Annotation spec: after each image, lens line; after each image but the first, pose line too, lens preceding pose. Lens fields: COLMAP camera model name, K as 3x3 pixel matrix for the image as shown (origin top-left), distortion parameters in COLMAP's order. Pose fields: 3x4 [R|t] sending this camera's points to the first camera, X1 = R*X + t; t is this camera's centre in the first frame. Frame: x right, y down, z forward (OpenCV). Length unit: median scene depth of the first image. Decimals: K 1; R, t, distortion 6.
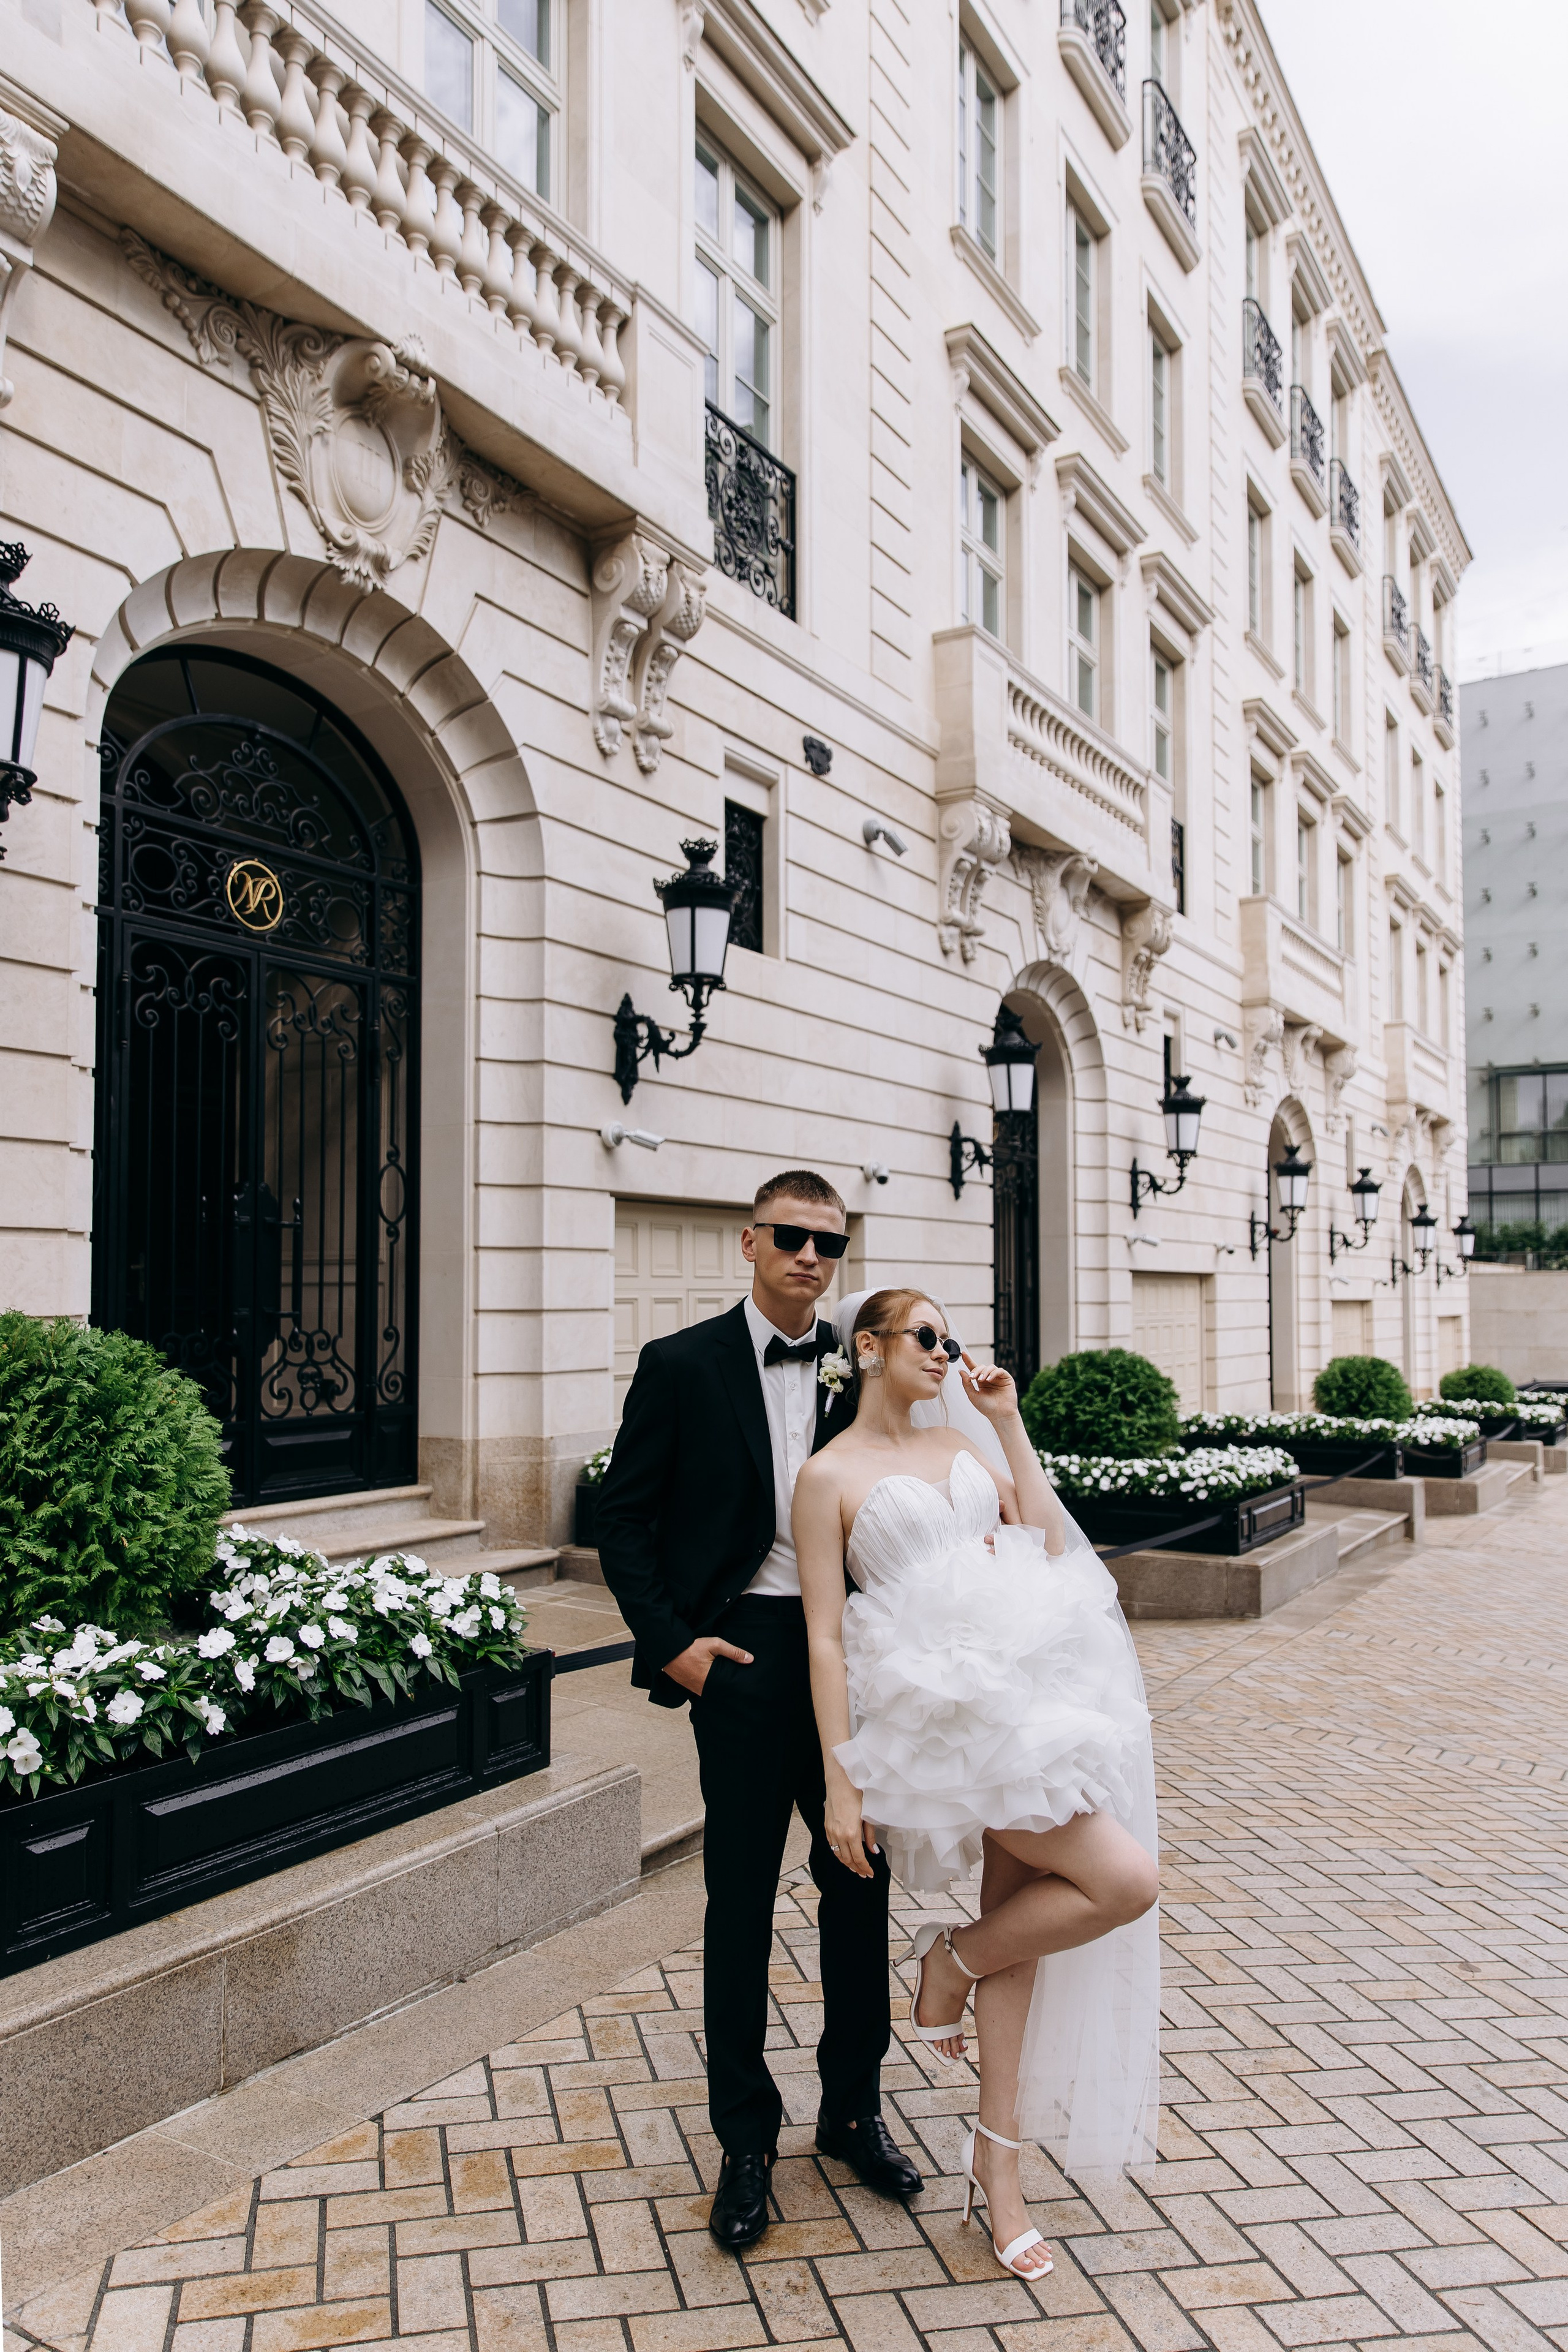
lens RADIAL K [[1628.1, 0, 792.1], [0, 1628.1, 1244.0], [0, 0, 1]] dist [0.017325, -0.001083]
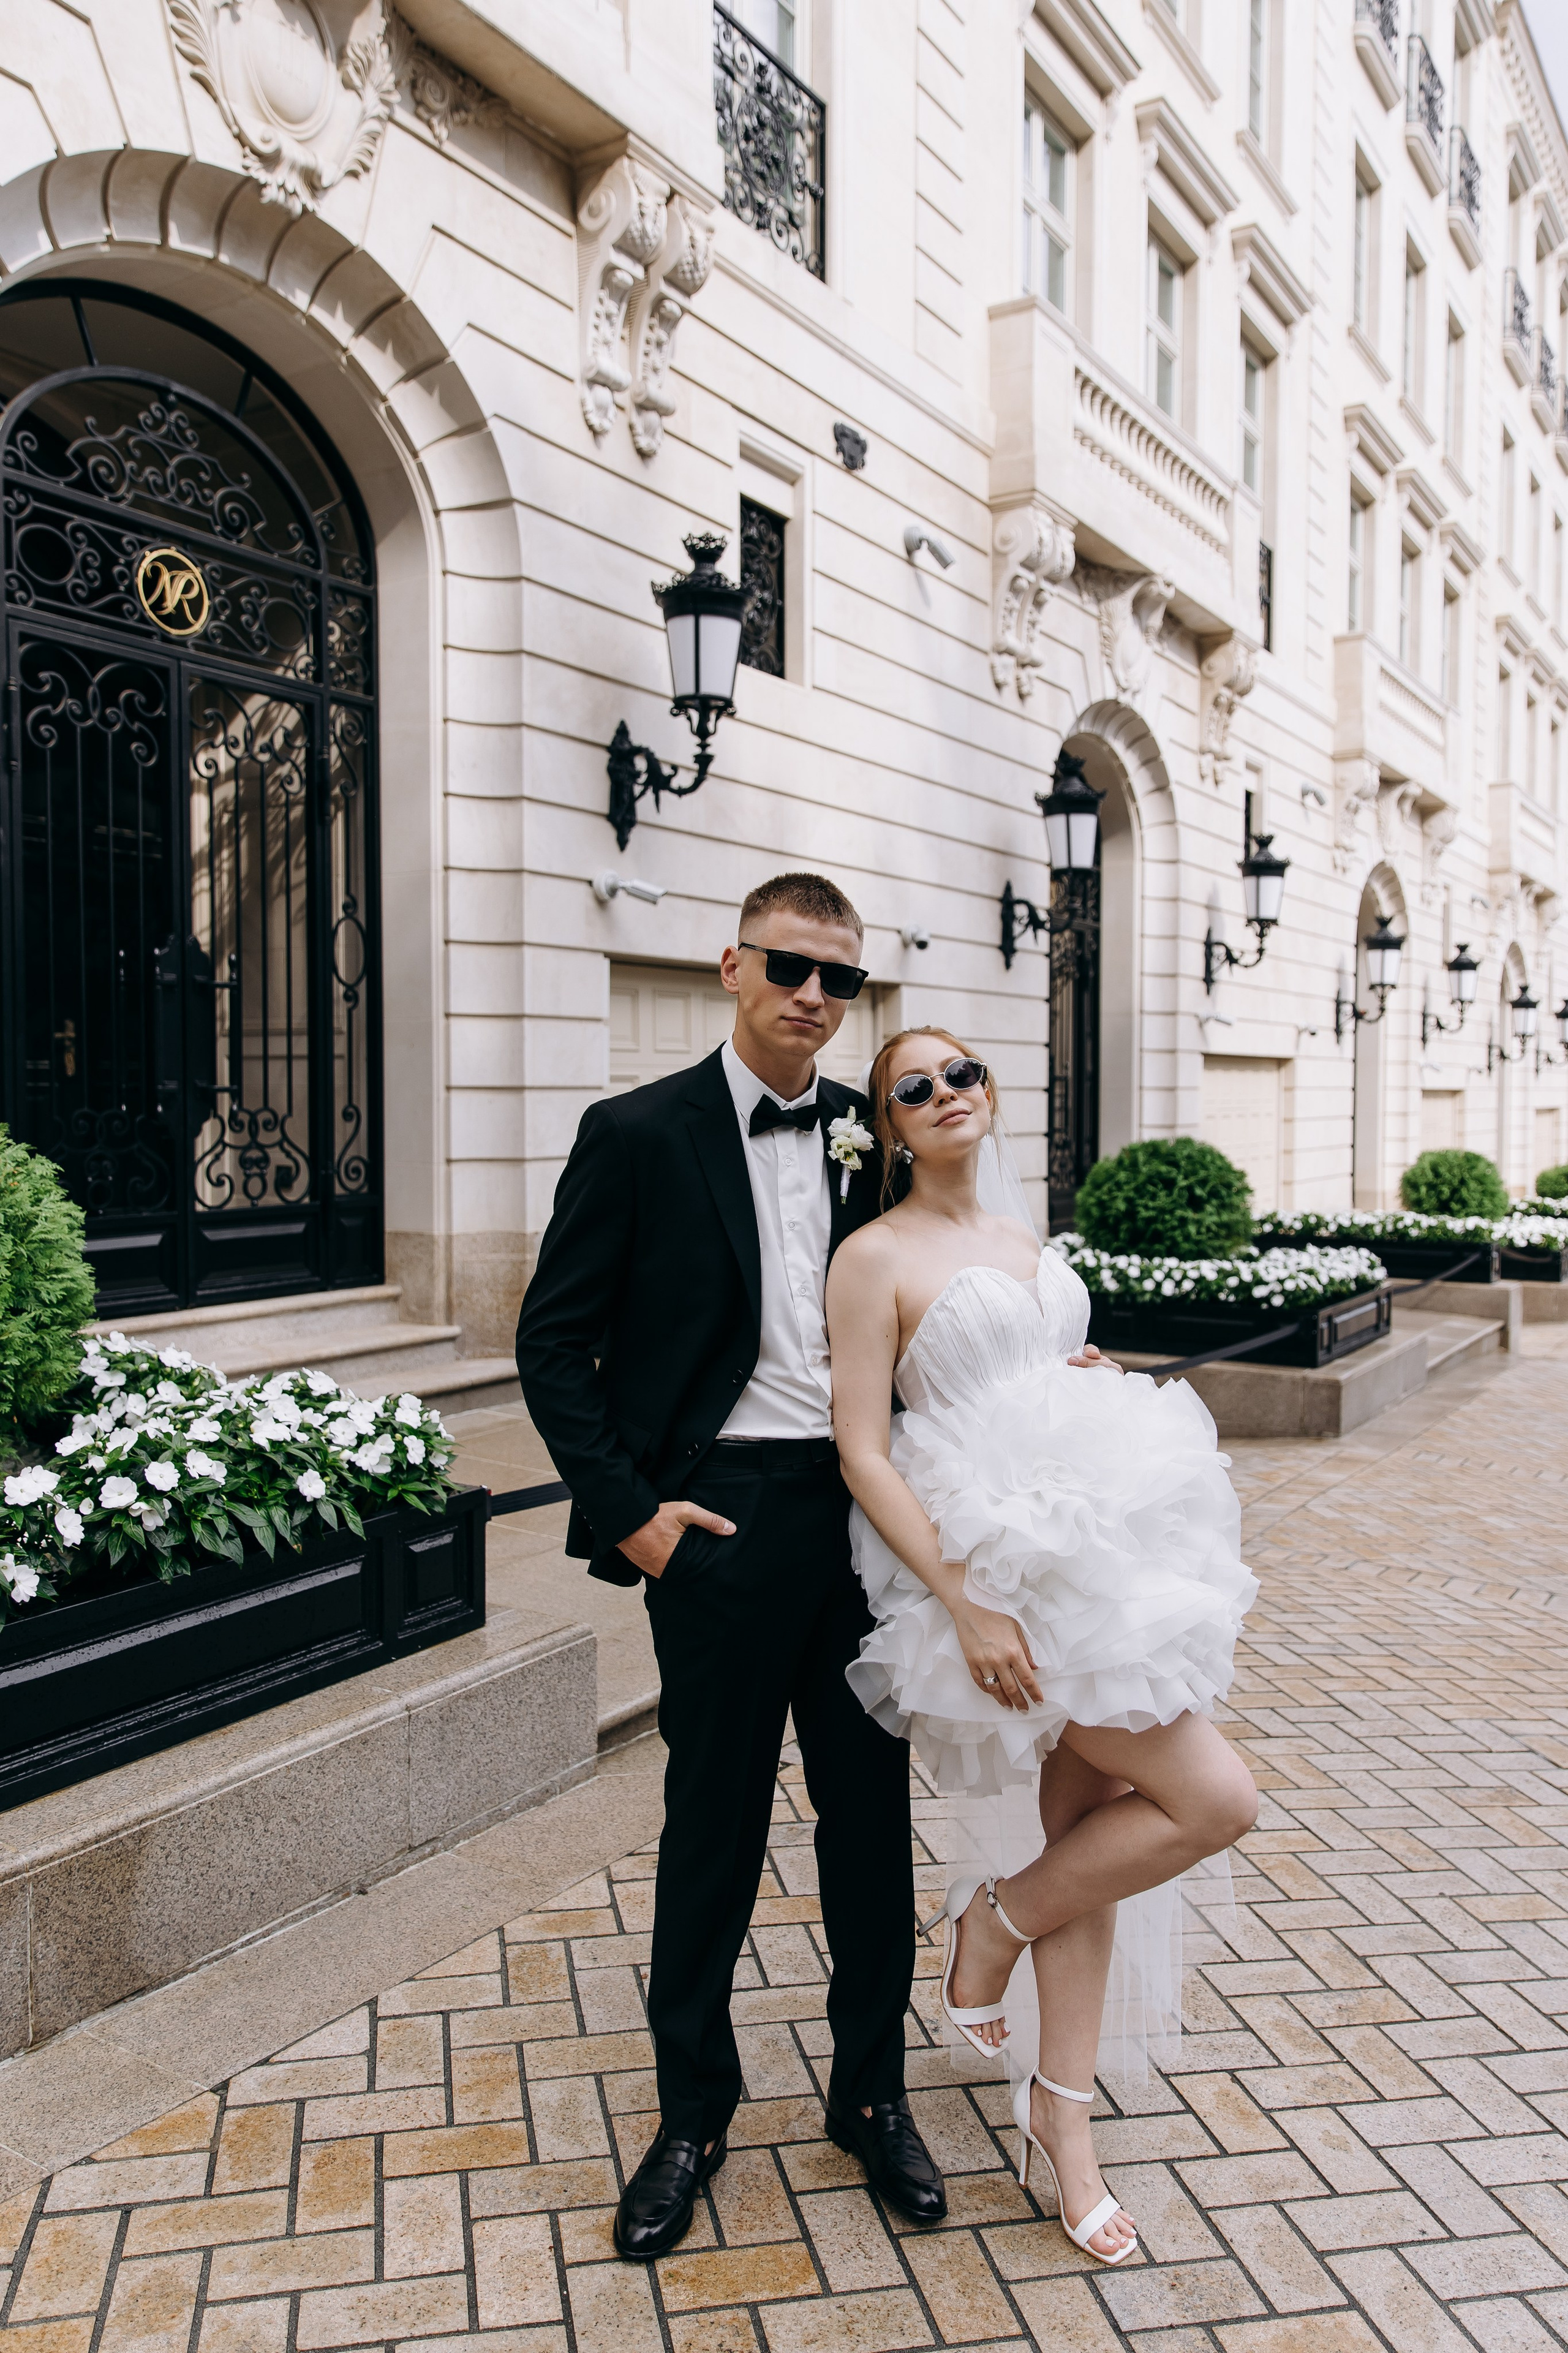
lens RADIAL K [[1713.1, 0, 817.4], [0, 1713.1, 1169.3], [0, 0, 1]] dist [0.015043, -0.001085]
pose [[0.999884, 0.004788, -0.014481, 0.014278], [-0.003626, 0.996848, 0.079248, 0.009453], [0.014815, -0.079186, 0.996750, 0.072057]]
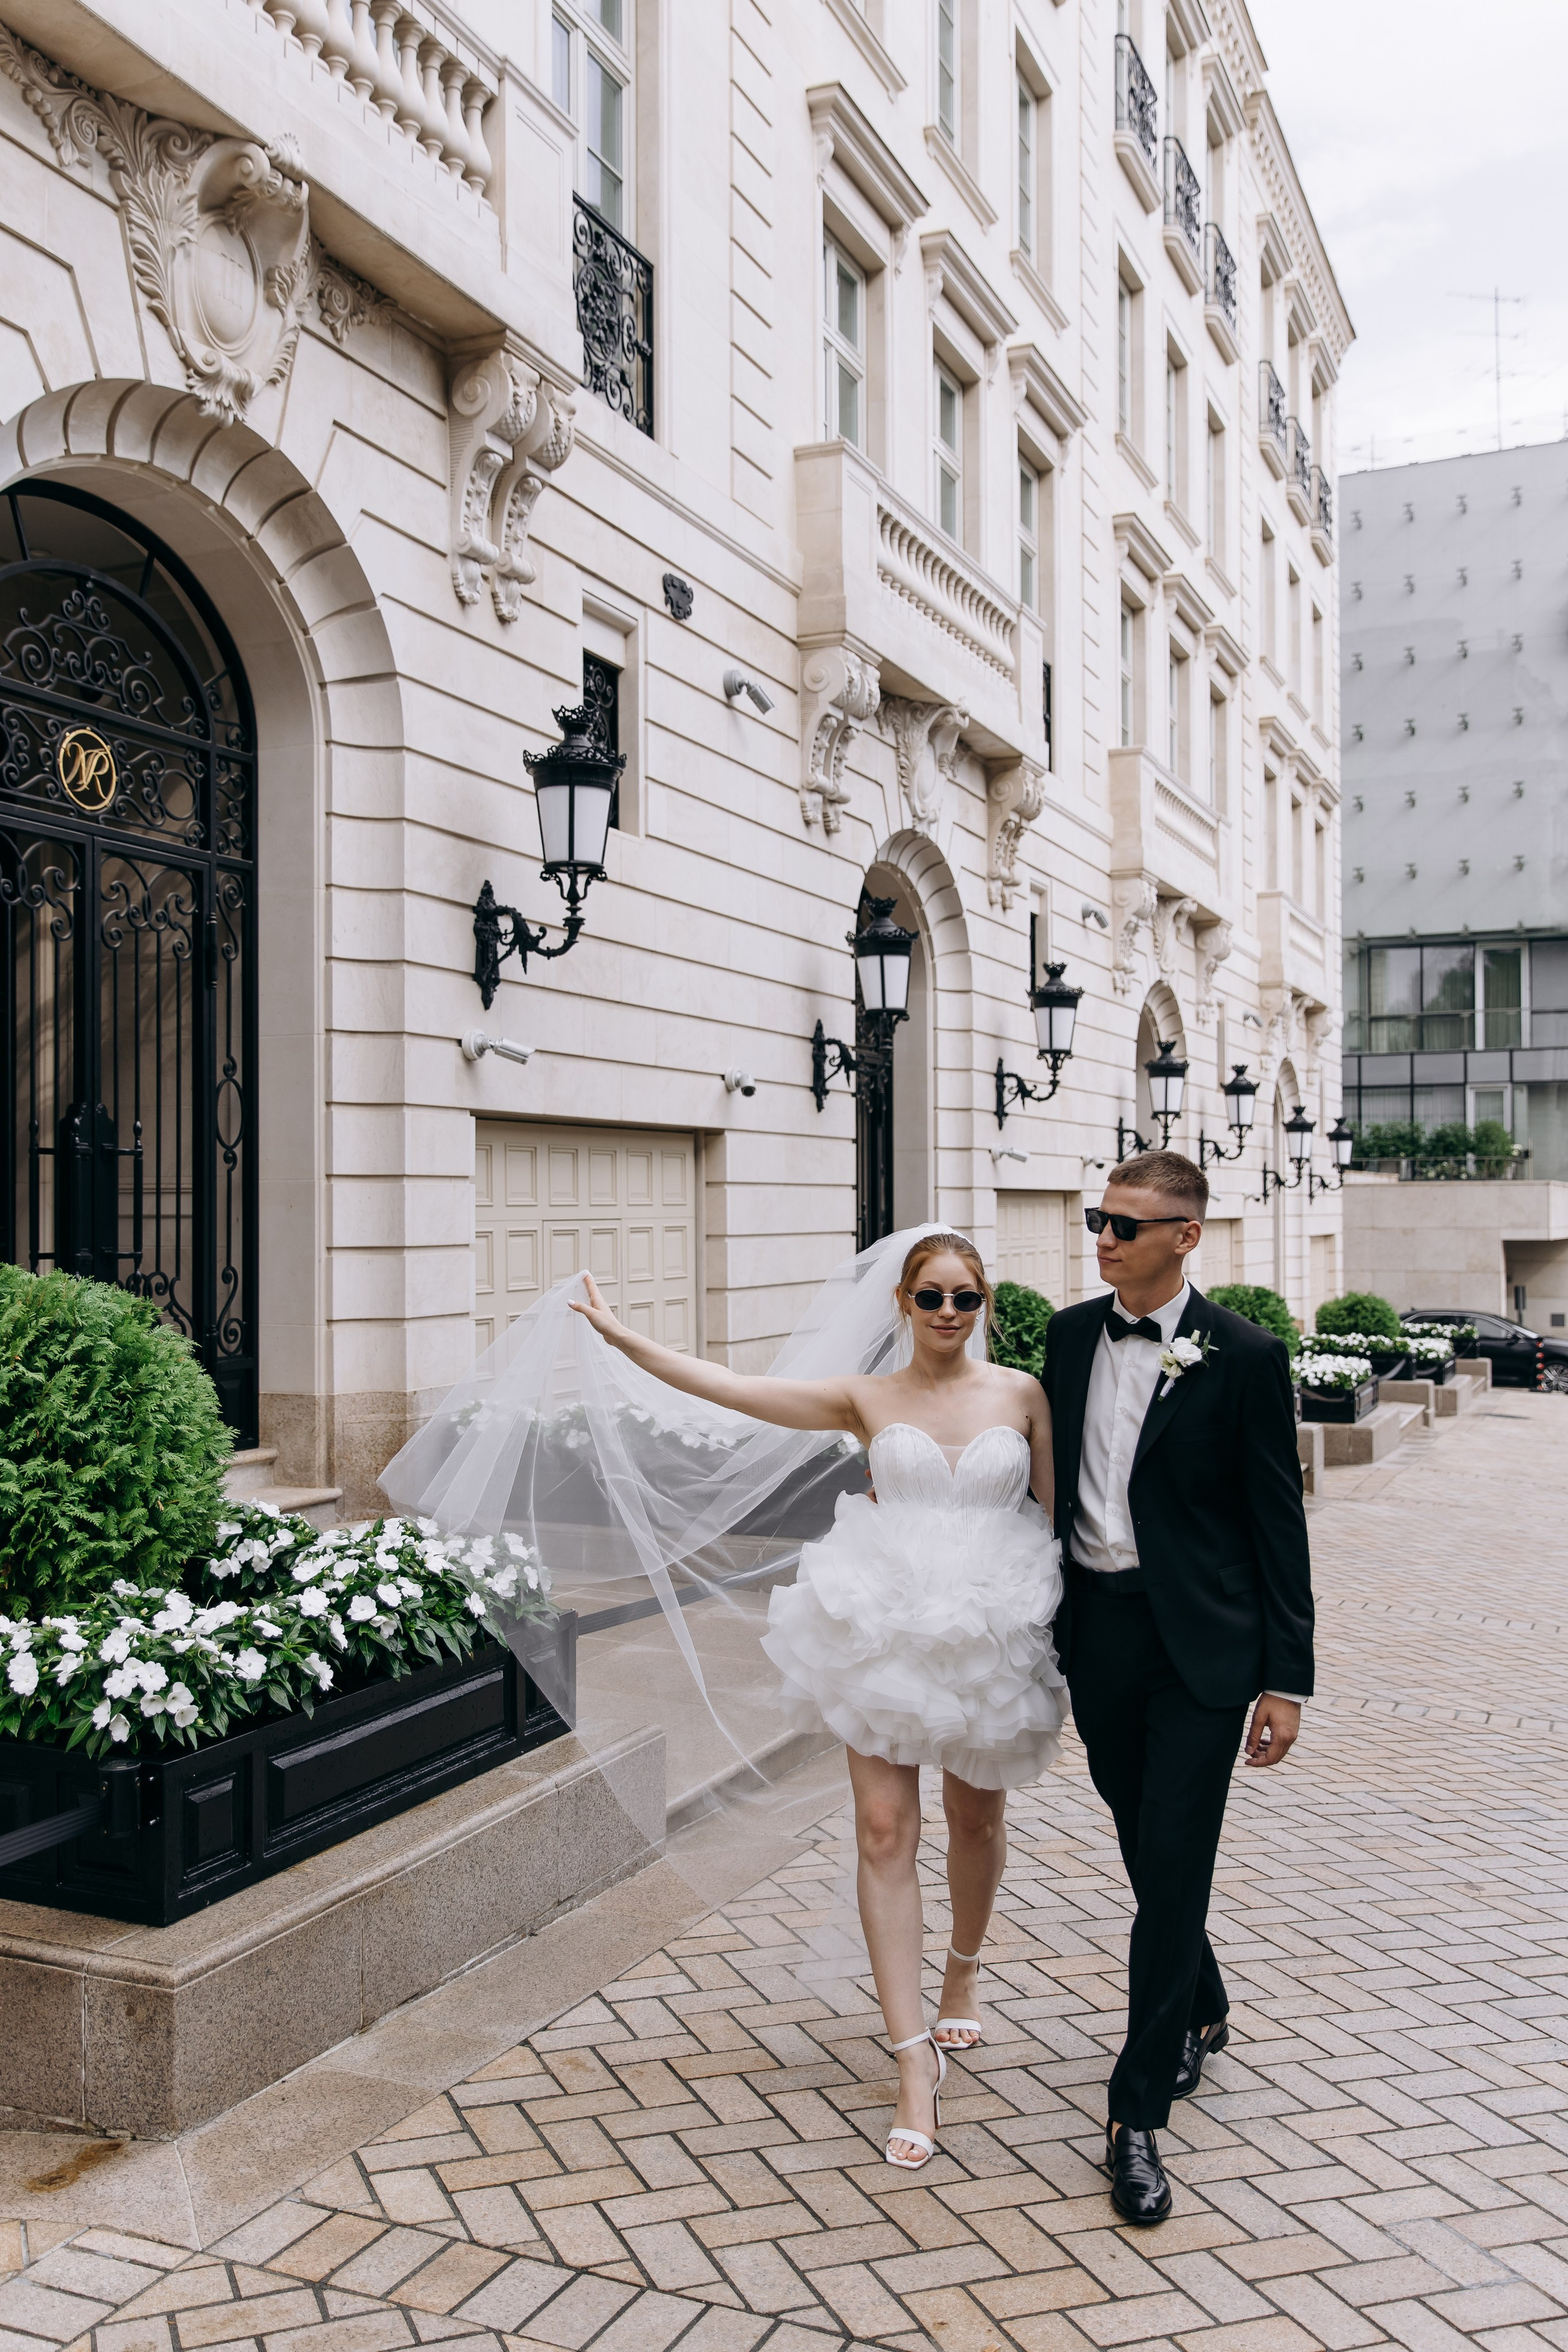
lens RADIAL K [[2067.6, 0, 746.3], [0, 2067.6, 1205.6], [0, 0, 1]] dist [0.012015, -0.002429]
pose [[0.992126, -0.001985, 0.125224, -0.092896], [-0.001970, 0.999503, 0.031449, -0.014133], [-0.125225, -0.031448, 0.991630, -0.104234]]
